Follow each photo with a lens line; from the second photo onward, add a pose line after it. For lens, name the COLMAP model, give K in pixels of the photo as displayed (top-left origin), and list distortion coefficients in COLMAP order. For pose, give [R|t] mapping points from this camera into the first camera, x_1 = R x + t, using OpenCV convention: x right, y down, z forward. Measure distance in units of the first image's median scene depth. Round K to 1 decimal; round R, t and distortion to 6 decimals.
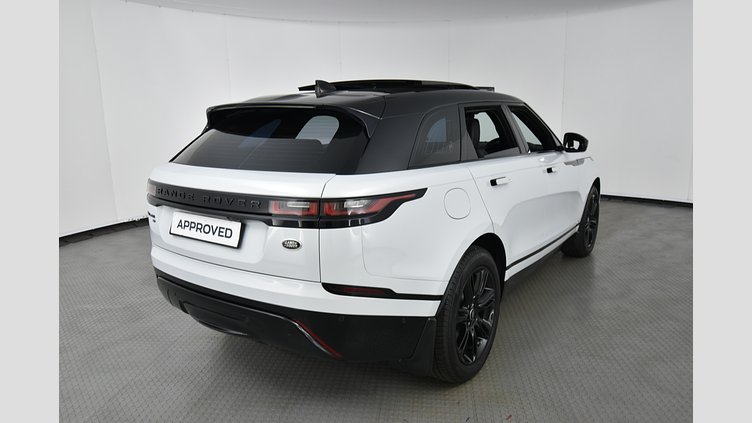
lens RADIAL K [[576.7, 0, 376.0], [0, 576.7, 211.5], [0, 0, 1]] dist [-0.059319, -0.004959]
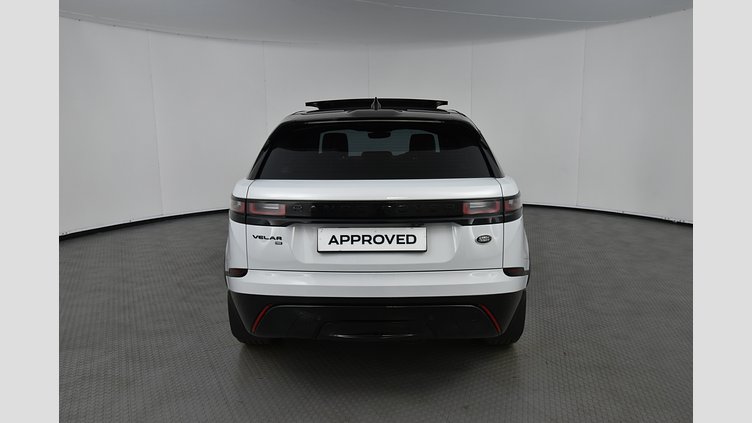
lens RADIAL K [[576.7, 0, 376.0], [0, 576.7, 211.5], [0, 0, 1]] dist [-0.059319, -0.004959]
pose [[0.873539, -0.098316, 0.476723, -0.789397], [0.113655, 0.993515, -0.003364, -0.016898], [-0.473300, 0.057120, 0.879047, 0.075085]]
